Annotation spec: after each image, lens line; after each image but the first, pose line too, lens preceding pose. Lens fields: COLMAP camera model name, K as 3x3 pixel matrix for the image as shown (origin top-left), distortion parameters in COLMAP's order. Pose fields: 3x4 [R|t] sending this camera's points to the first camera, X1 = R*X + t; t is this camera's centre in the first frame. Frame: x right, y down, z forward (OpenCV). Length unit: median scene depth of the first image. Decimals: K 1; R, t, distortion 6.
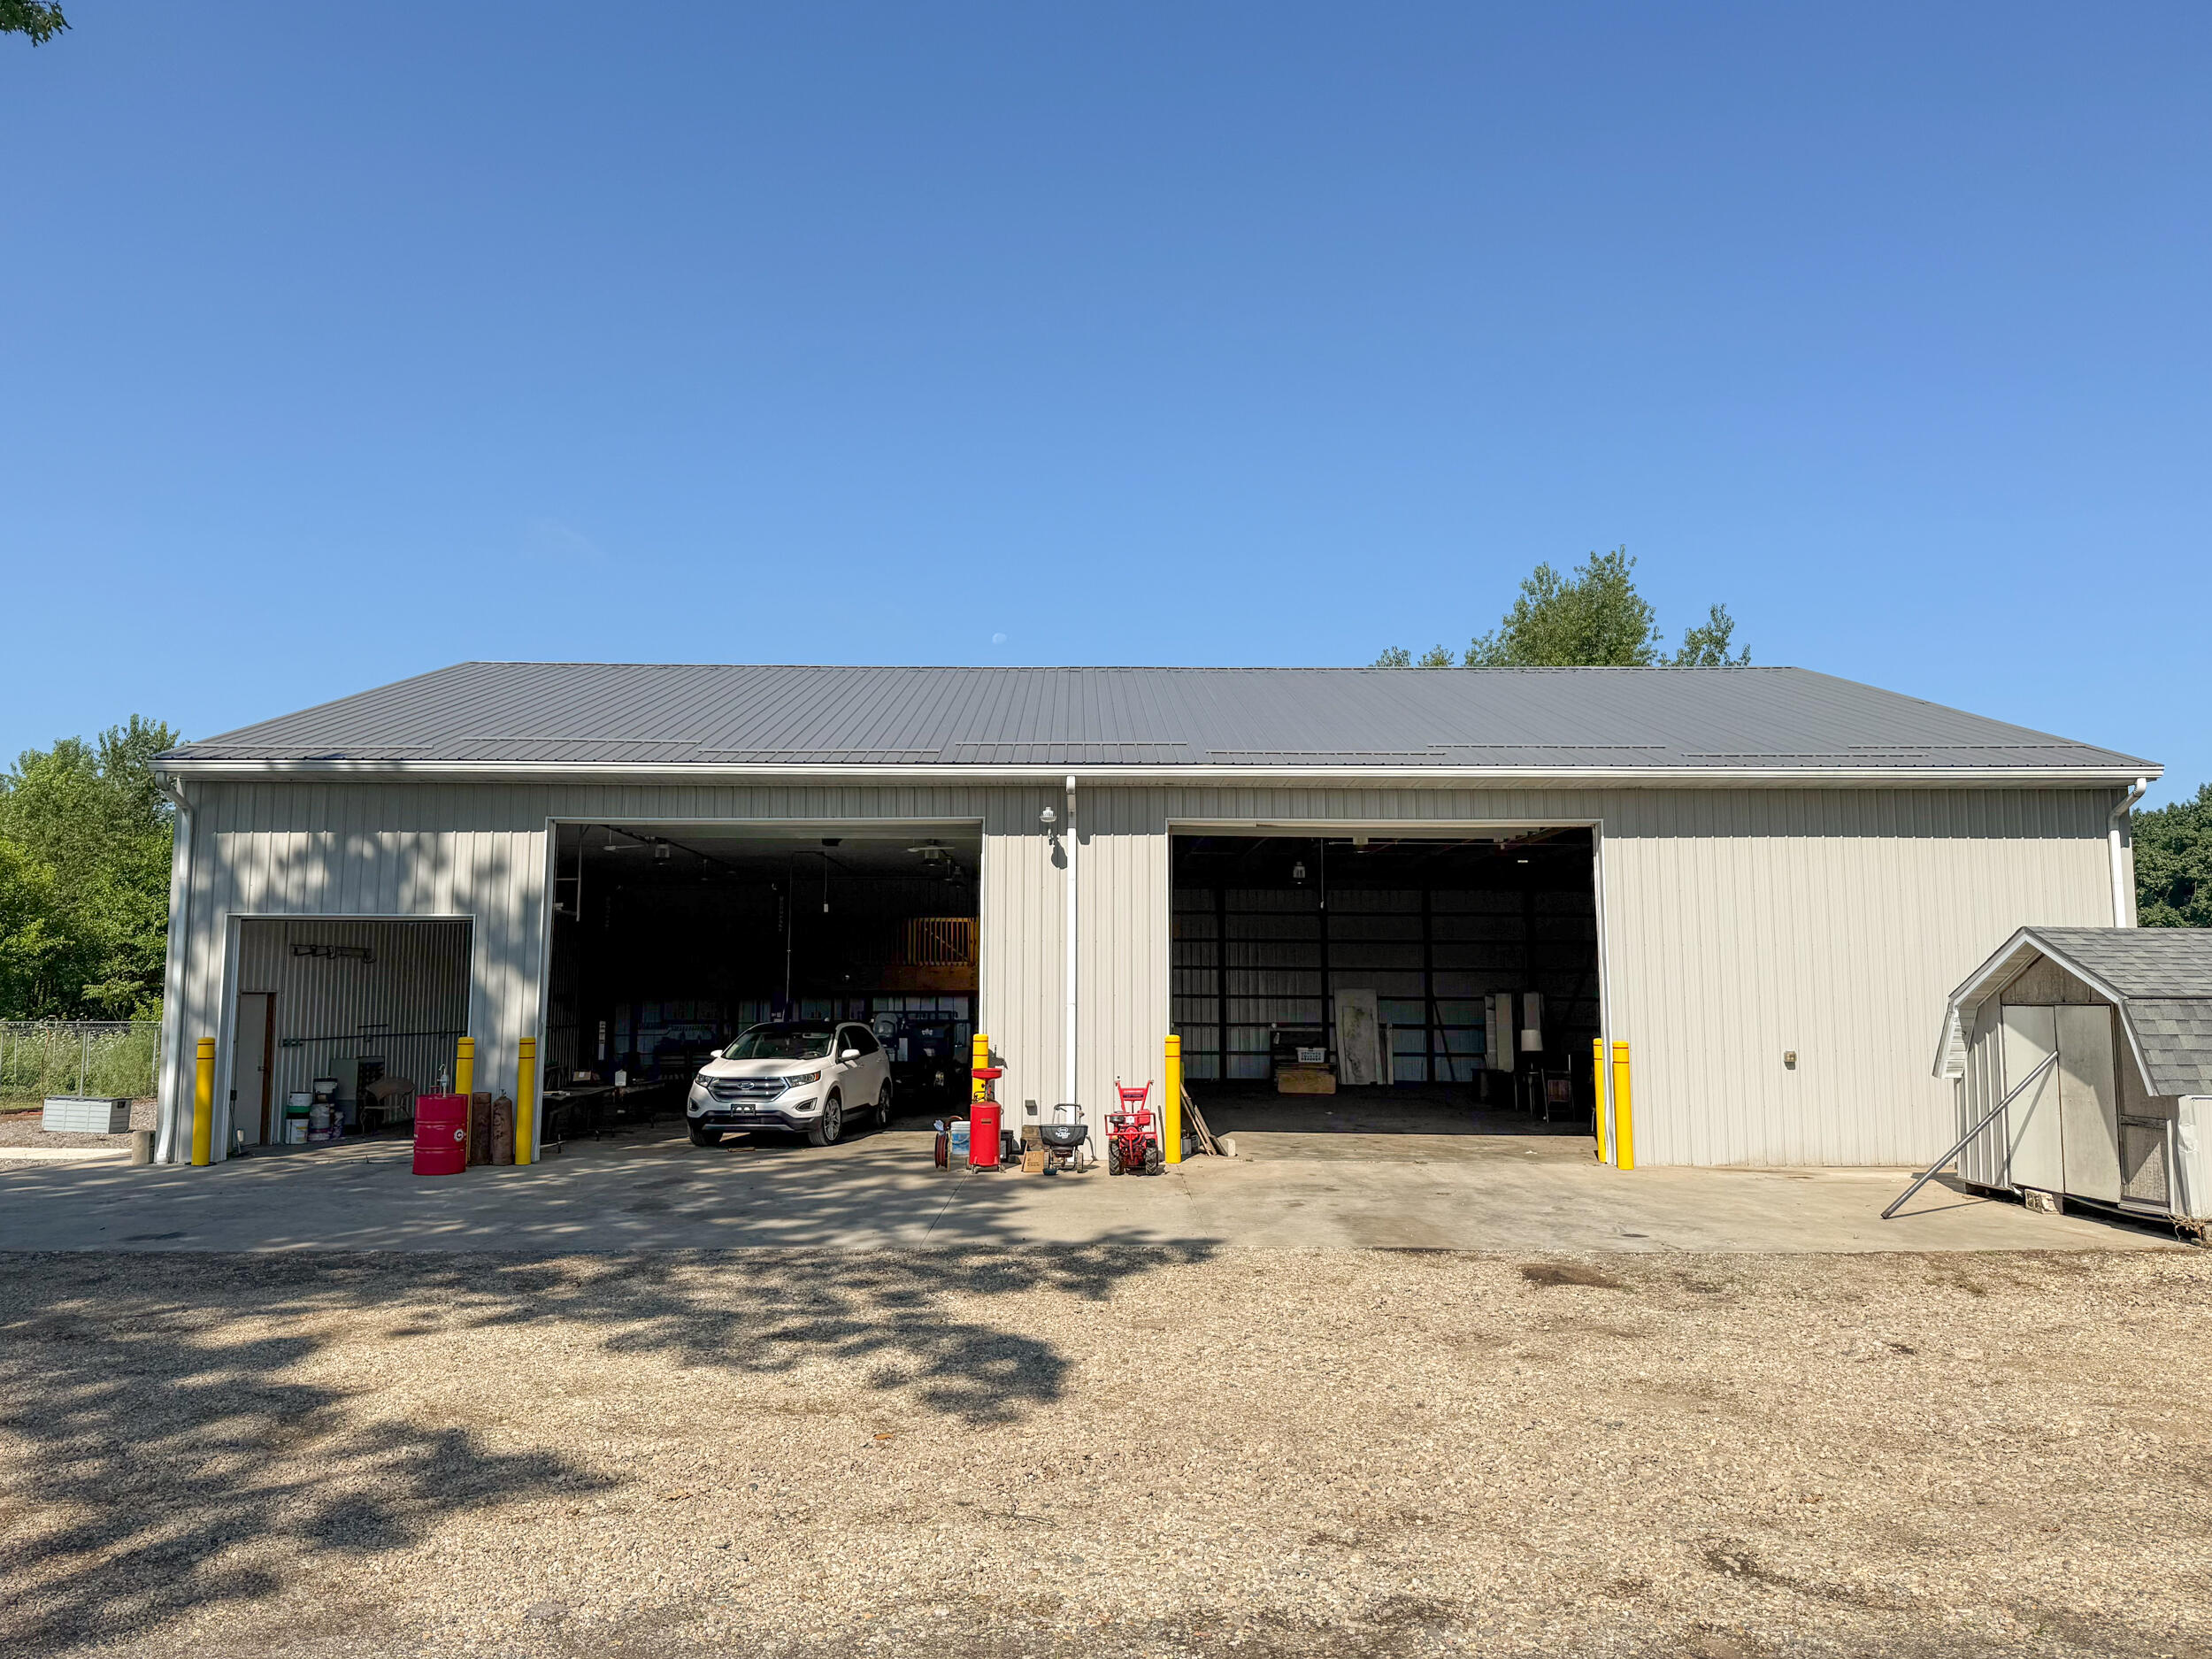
lens RADIAL K [[1523.1, 0, 1102.1], [0, 1523.1, 841.9], [0, 0, 1]] dist [0.016588, -0.004950]
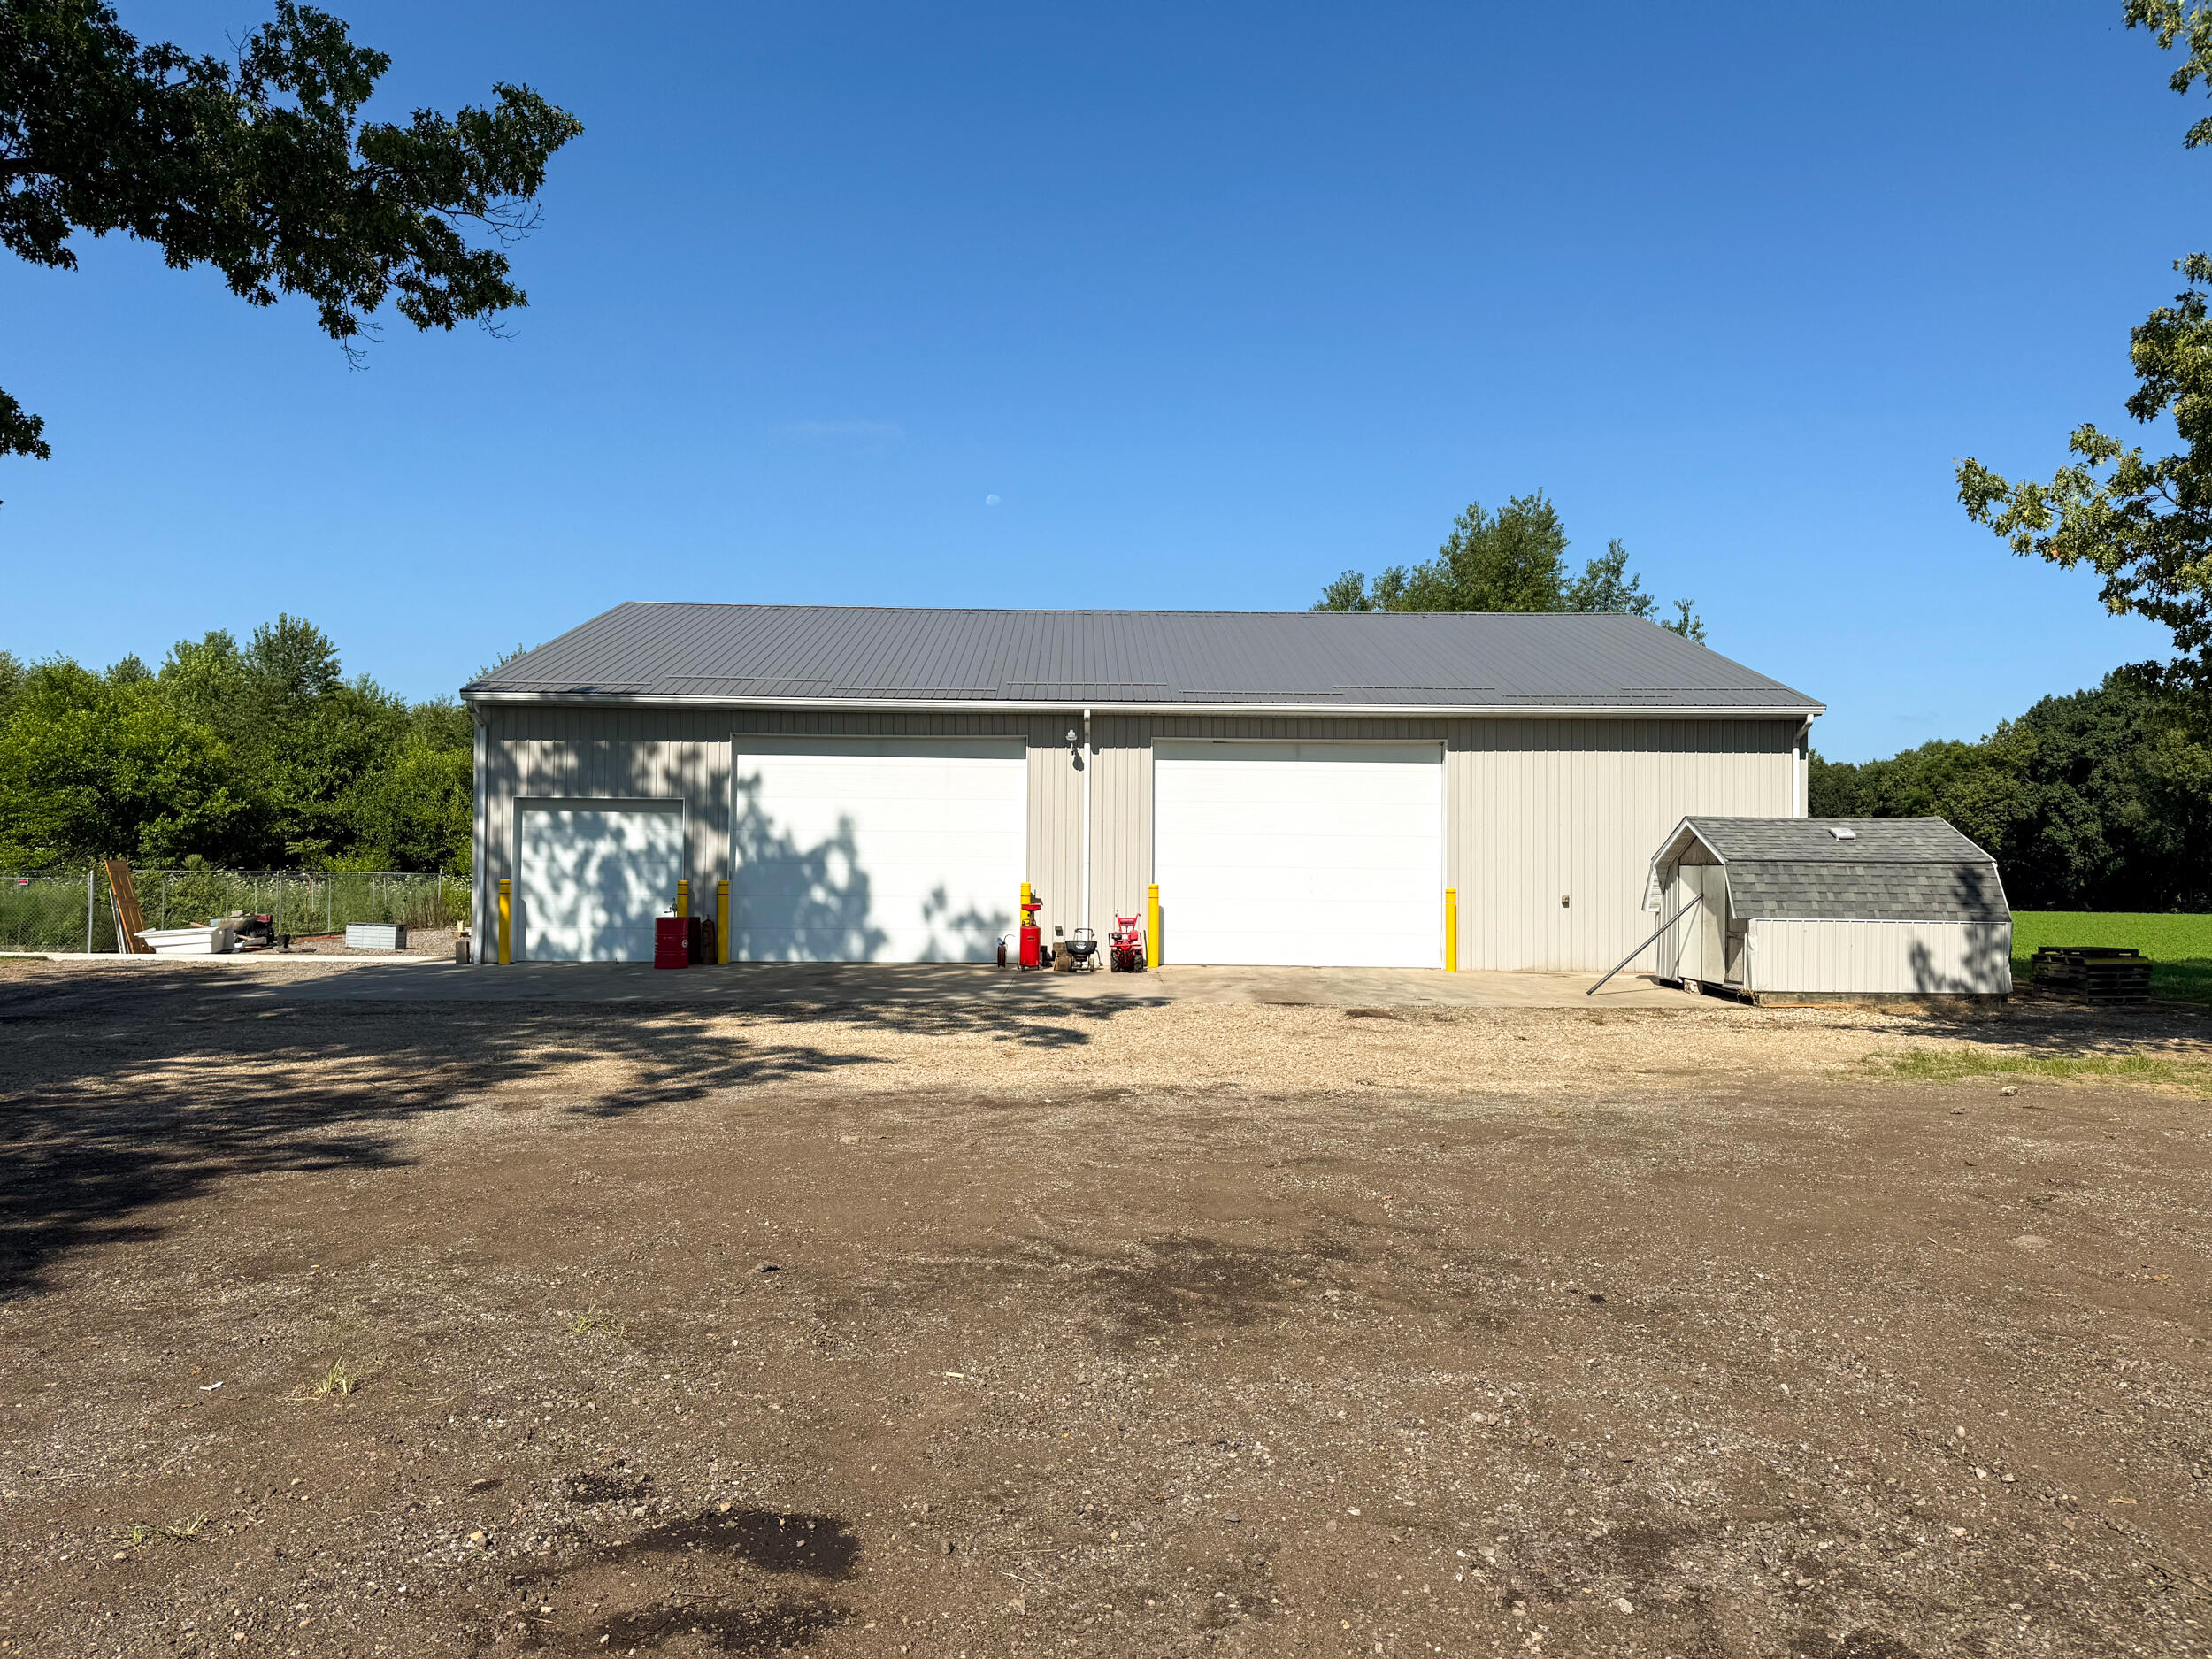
lens RADIAL K [[1523.1, 0, 1110.7], [0, 1523.1, 821.6], [0, 0, 1]] dist [0.016588, -0.004950]
pose [[0.999965, 0.006898, 0.004643, -0.003437], [-0.007229, 0.997101, 0.075745, -0.045248], [-0.004107, -0.075776, 0.997116, -0.479546]]
